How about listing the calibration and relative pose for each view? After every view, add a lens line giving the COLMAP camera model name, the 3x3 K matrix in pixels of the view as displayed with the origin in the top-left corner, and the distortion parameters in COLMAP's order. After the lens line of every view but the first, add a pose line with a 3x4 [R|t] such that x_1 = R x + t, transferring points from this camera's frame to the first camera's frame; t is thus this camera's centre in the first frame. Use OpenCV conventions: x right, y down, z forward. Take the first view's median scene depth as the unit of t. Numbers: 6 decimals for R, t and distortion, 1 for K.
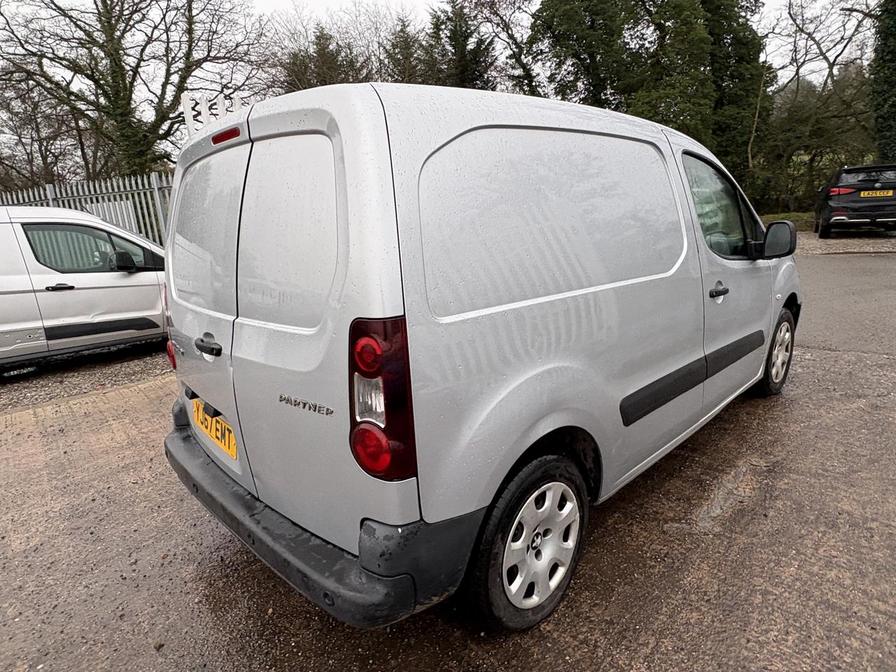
lens RADIAL K [[532.3, 0, 447.1], [0, 532.3, 334.0], [0, 0, 1]] dist [-0.001571, 0.002534]
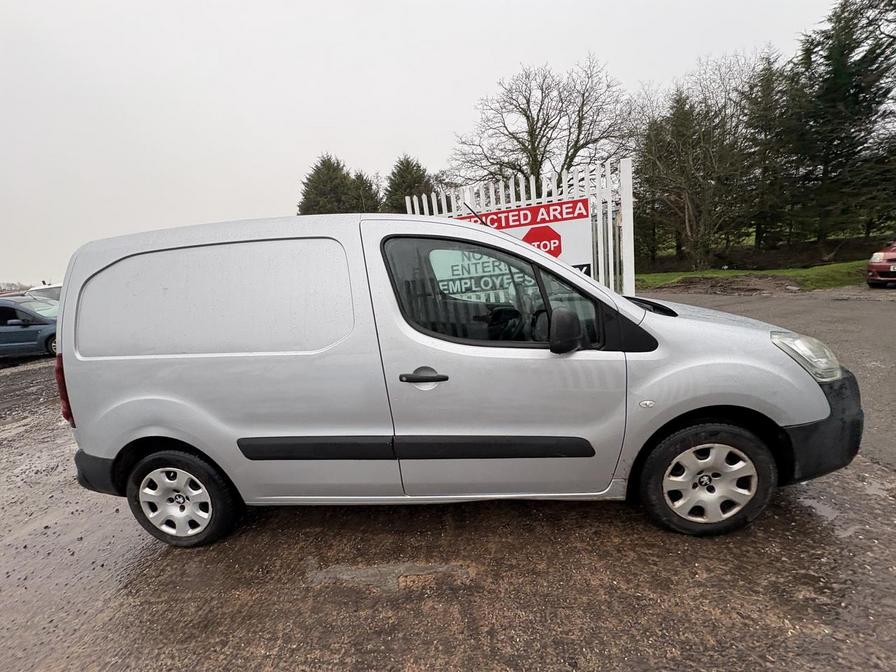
lens RADIAL K [[357.4, 0, 448.4], [0, 357.4, 336.6], [0, 0, 1]] dist [0.001258, -0.000546]
pose [[0.655909, 0.151974, -0.739383, 0.116875], [-0.126062, 0.987821, 0.091209, -0.025454], [0.744239, 0.033383, 0.667078, 0.068940]]
